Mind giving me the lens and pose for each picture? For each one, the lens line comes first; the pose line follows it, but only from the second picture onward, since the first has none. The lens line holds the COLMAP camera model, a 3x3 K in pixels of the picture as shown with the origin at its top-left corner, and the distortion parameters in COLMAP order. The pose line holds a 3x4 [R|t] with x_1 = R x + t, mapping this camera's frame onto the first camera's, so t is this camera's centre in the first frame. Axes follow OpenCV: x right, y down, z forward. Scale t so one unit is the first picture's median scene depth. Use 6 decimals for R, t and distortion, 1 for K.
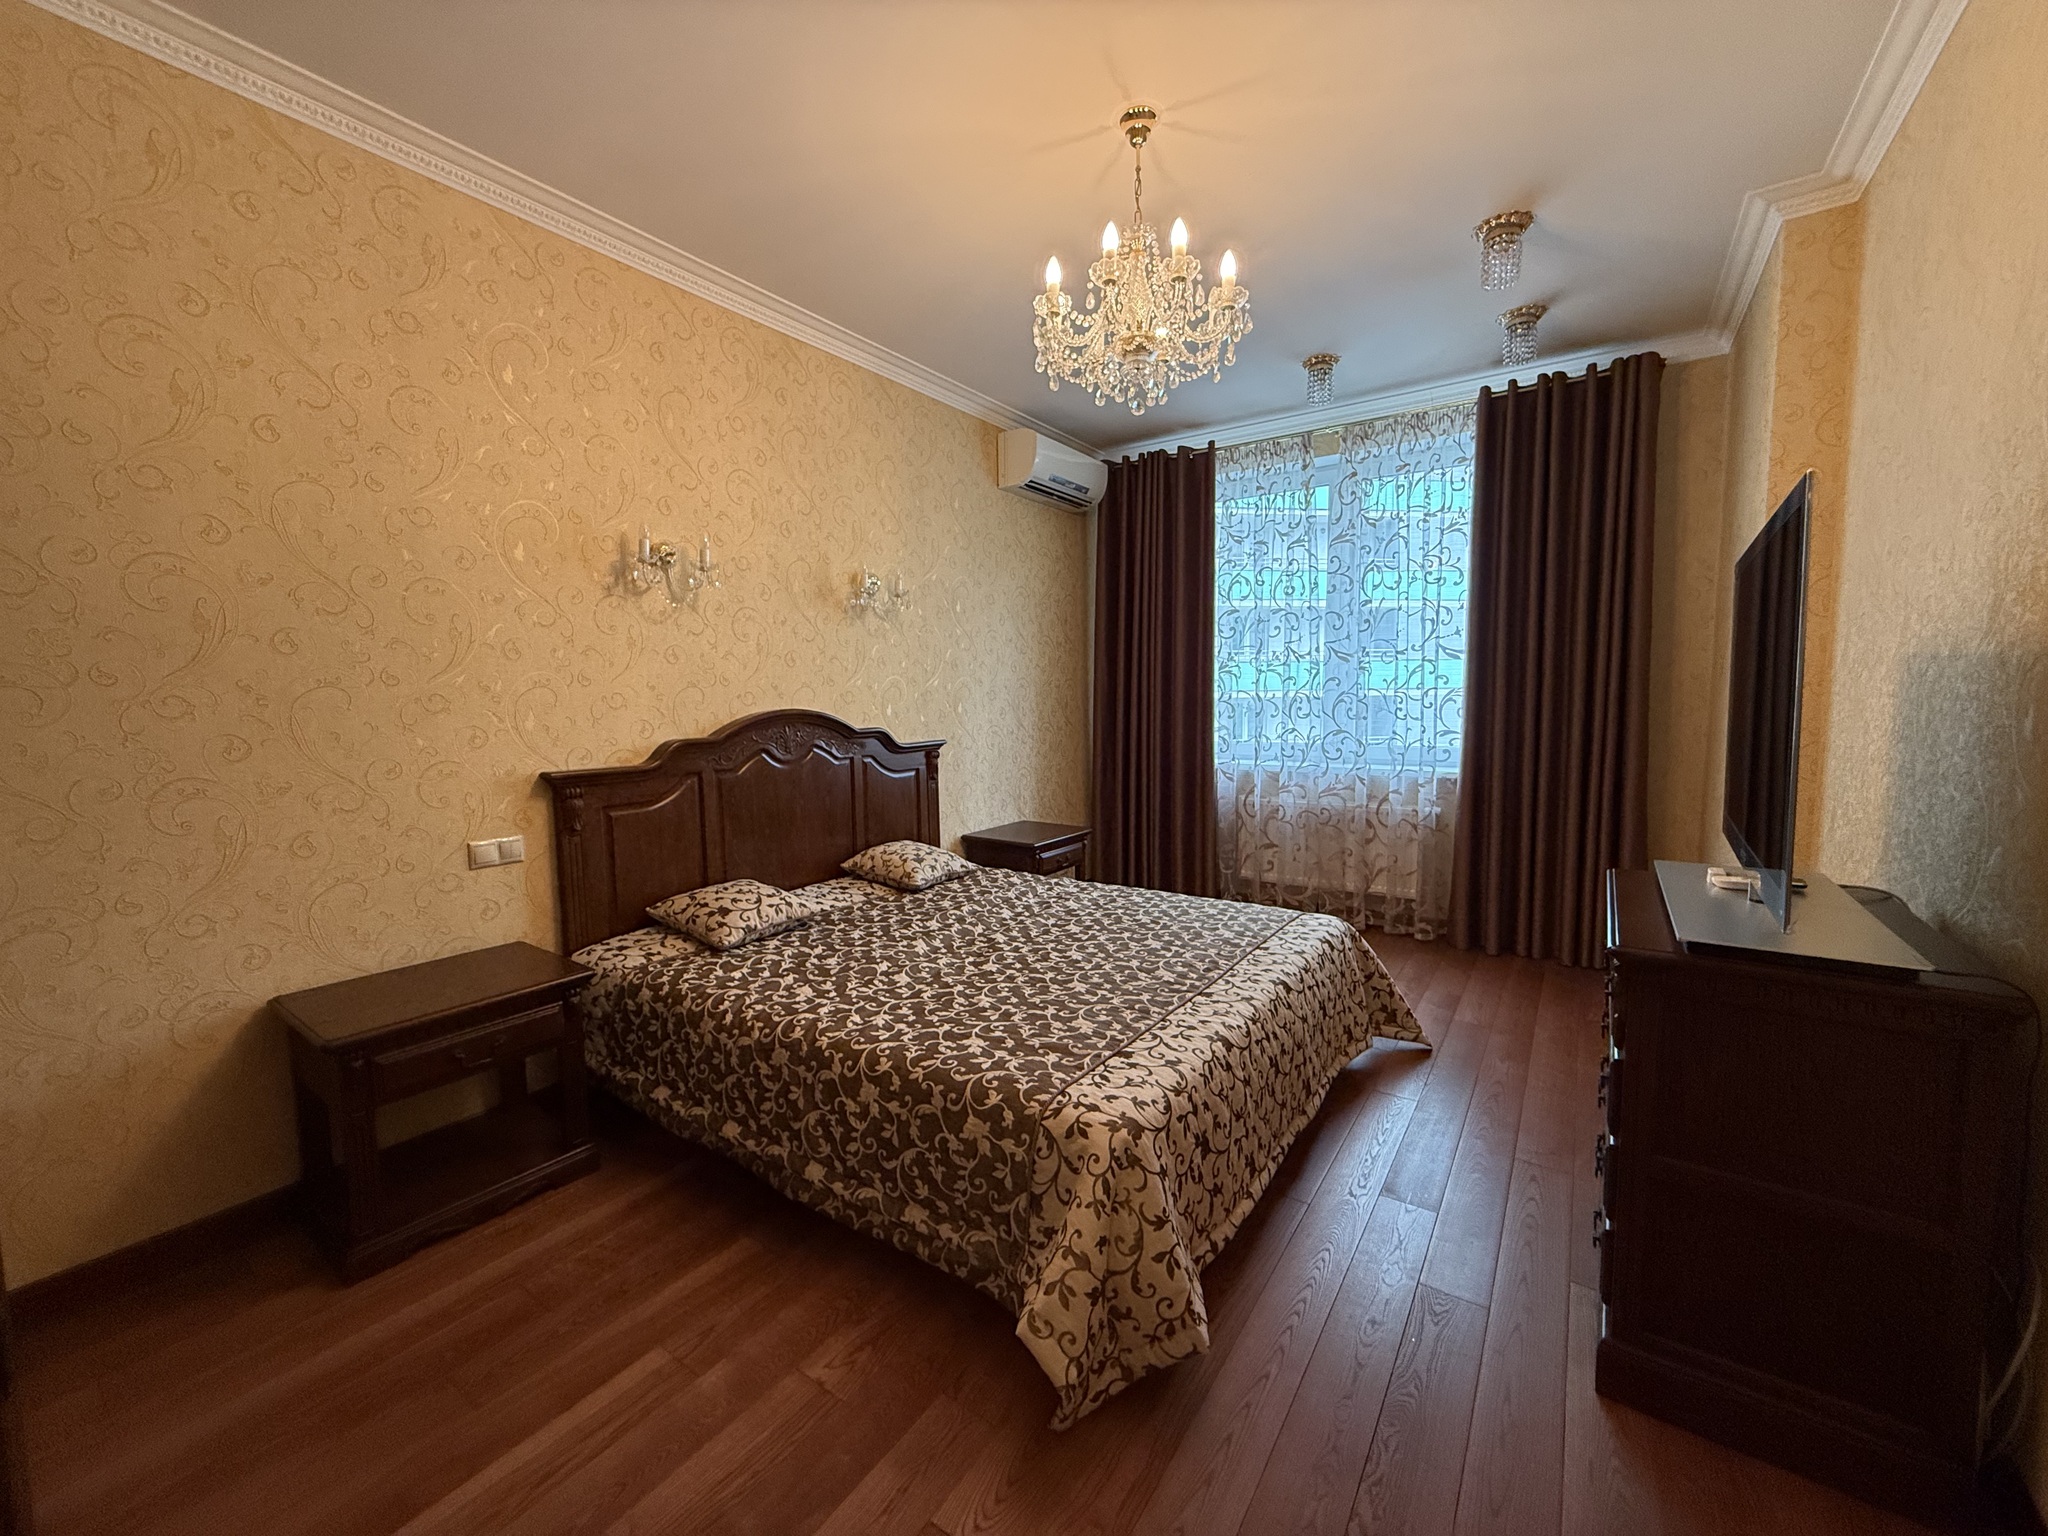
lens RADIAL K [[816.8, 0, 1038.8], [0, 816.8, 751.4], [0, 0, 1]] dist [-0.000038, -0.000134]
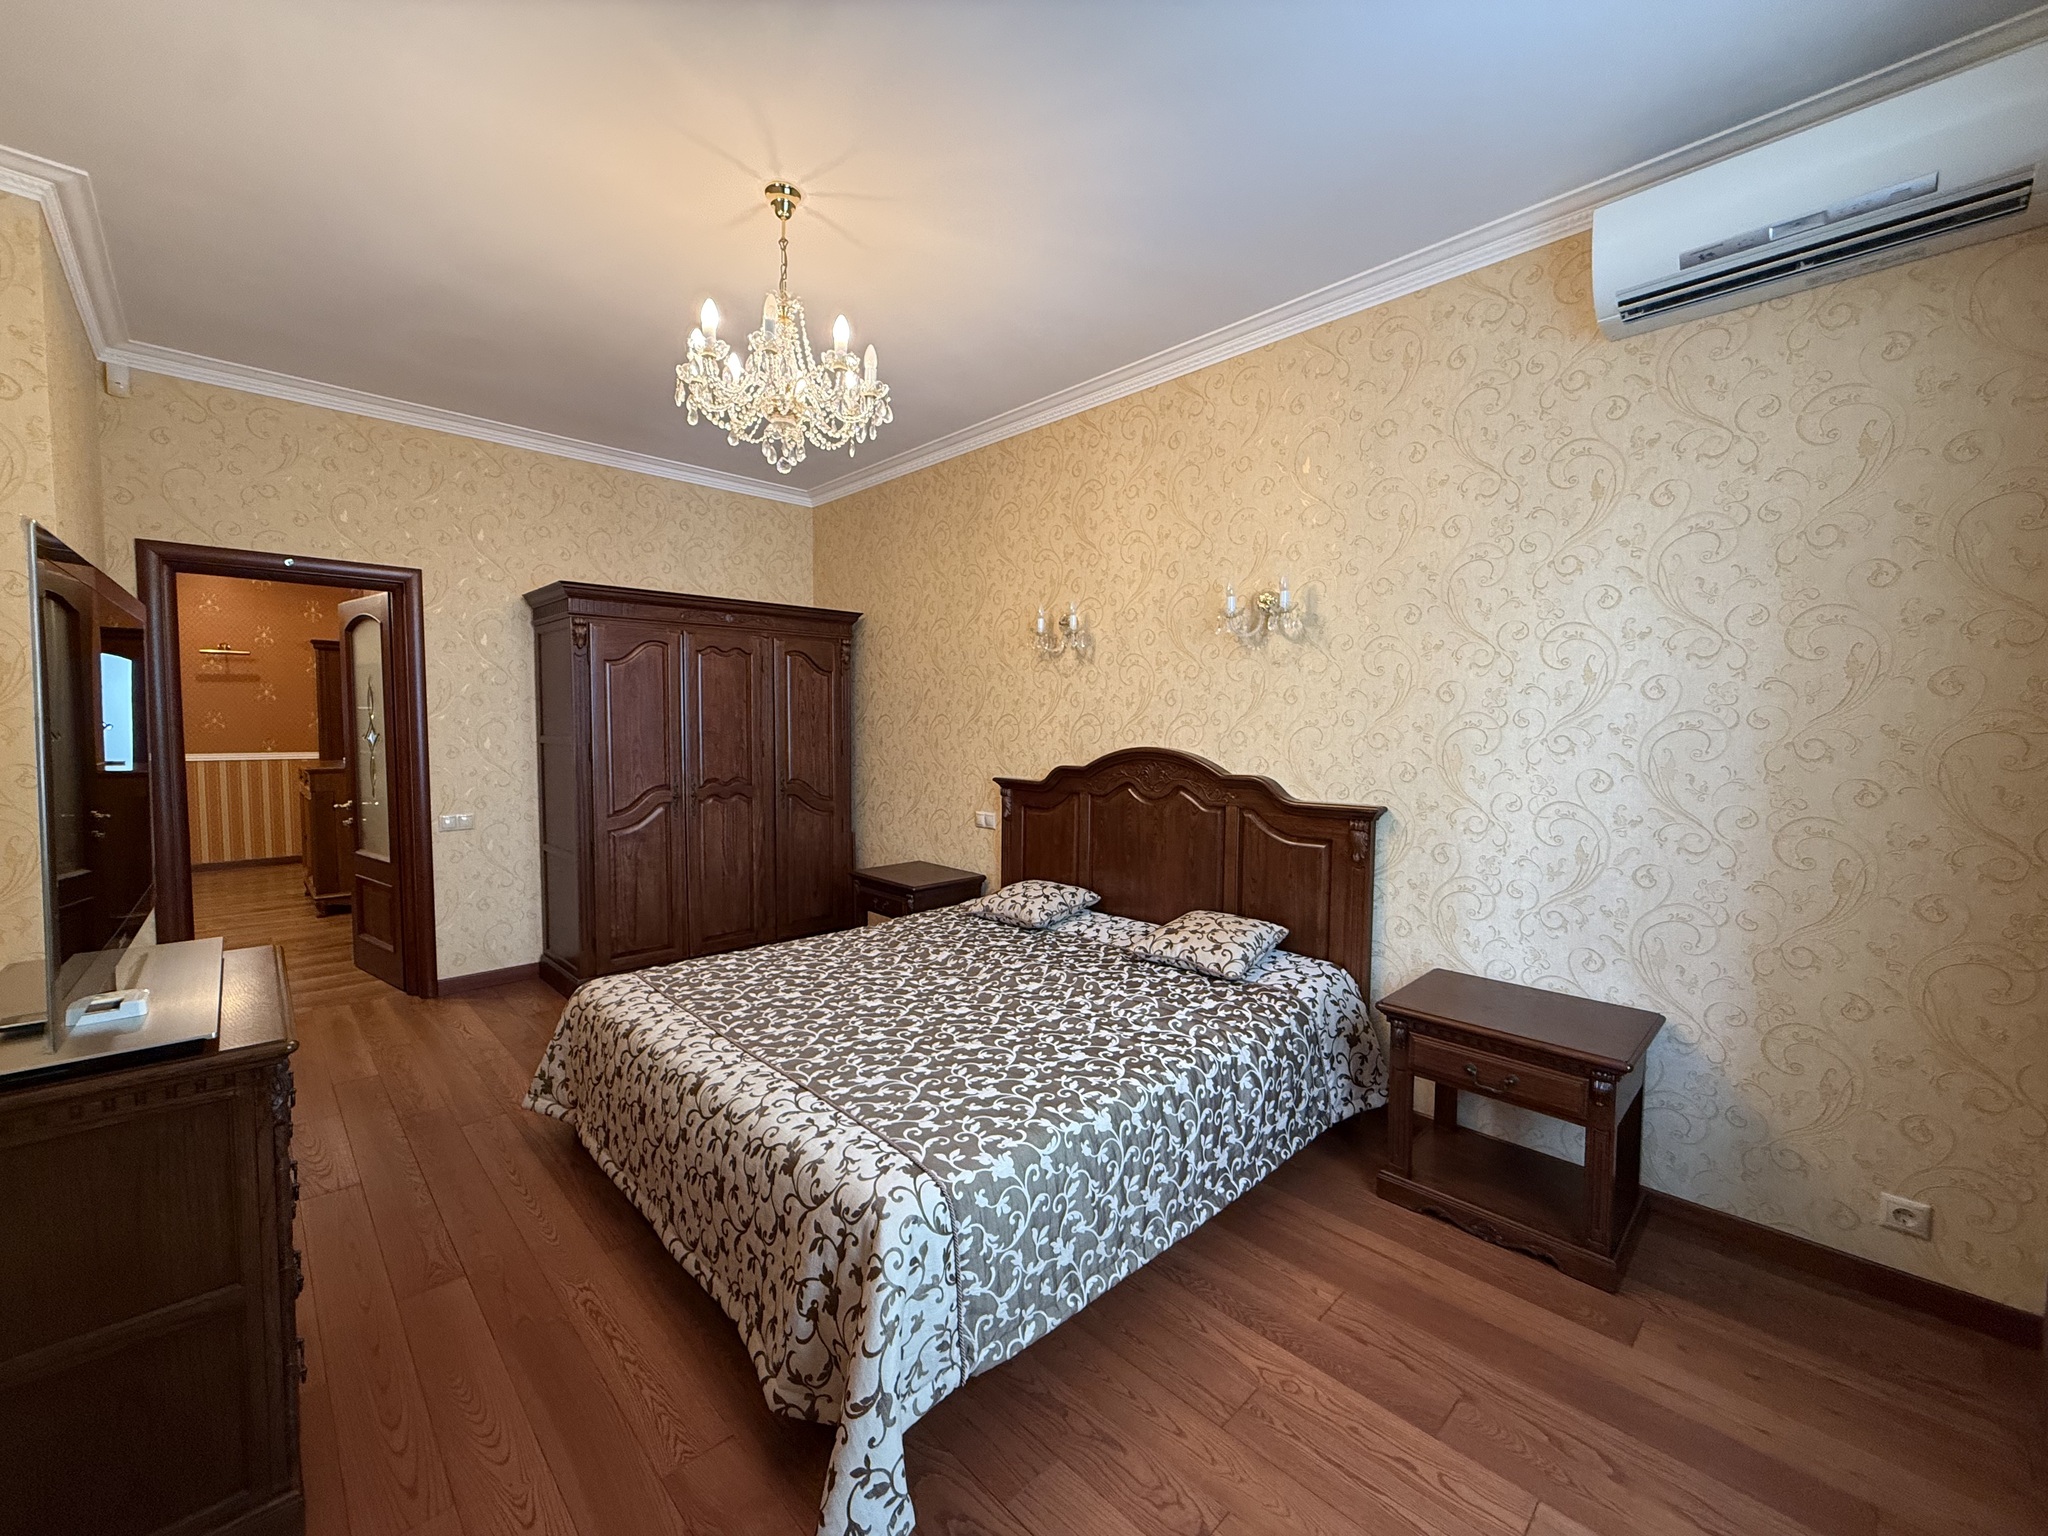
lens RADIAL K [[816.8, 0, 1021.2], [0, 816.8, 776.7], [0, 0, 1]] dist [-0.000038, -0.000134]
pose [[-0.209642, 0.067152, -0.975469, 0.807668], [-0.084846, 0.992626, 0.086568, -0.099075], [0.974090, 0.100913, -0.202399, 1.154234]]
